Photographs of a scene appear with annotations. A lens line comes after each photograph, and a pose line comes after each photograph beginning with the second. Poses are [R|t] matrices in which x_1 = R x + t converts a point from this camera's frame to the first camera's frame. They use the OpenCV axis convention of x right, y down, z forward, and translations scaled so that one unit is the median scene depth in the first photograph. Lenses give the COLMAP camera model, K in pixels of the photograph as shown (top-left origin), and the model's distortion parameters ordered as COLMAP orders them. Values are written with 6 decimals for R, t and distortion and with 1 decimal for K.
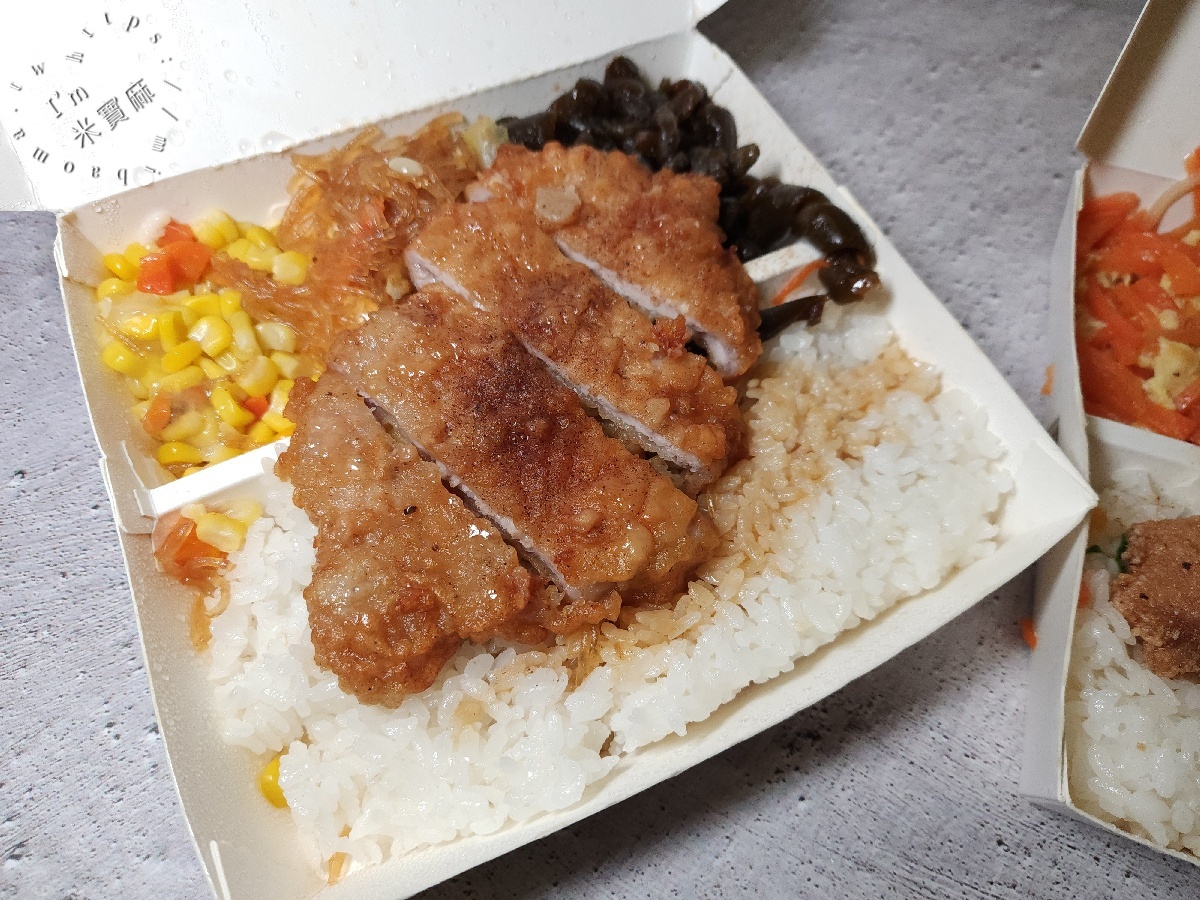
lens RADIAL K [[791.8, 0, 600.1], [0, 791.8, 449.7], [0, 0, 1]] dist [0.002055, -0.000015]
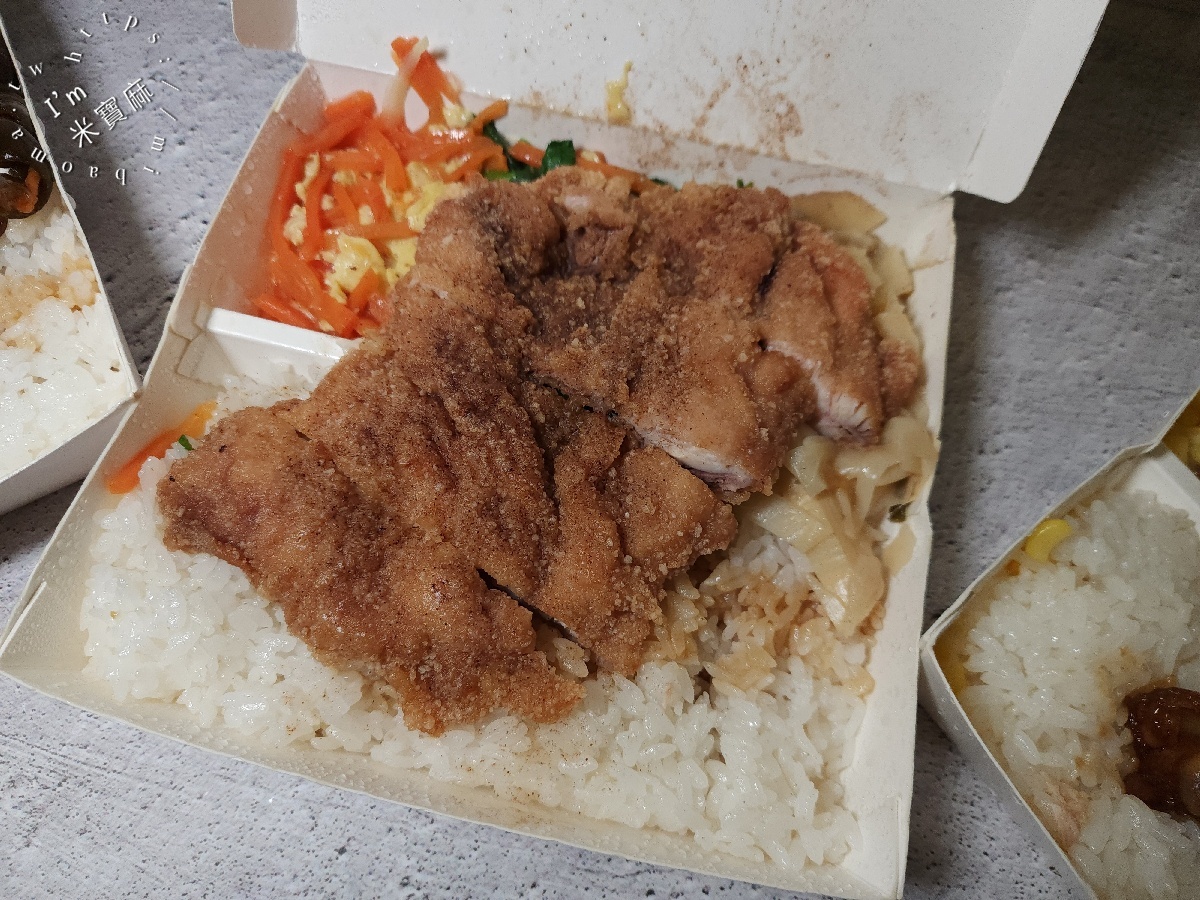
lens RADIAL K [[791.8, 0, 600.0], [0, 791.8, 450.2], [0, 0, 1]] dist [0.002055, -0.000015]
pose [[0.998641, -0.050773, -0.011762, 1.256429], [0.051591, 0.995047, 0.084974, 0.083414], [0.007389, -0.085465, 0.996314, -0.056357]]
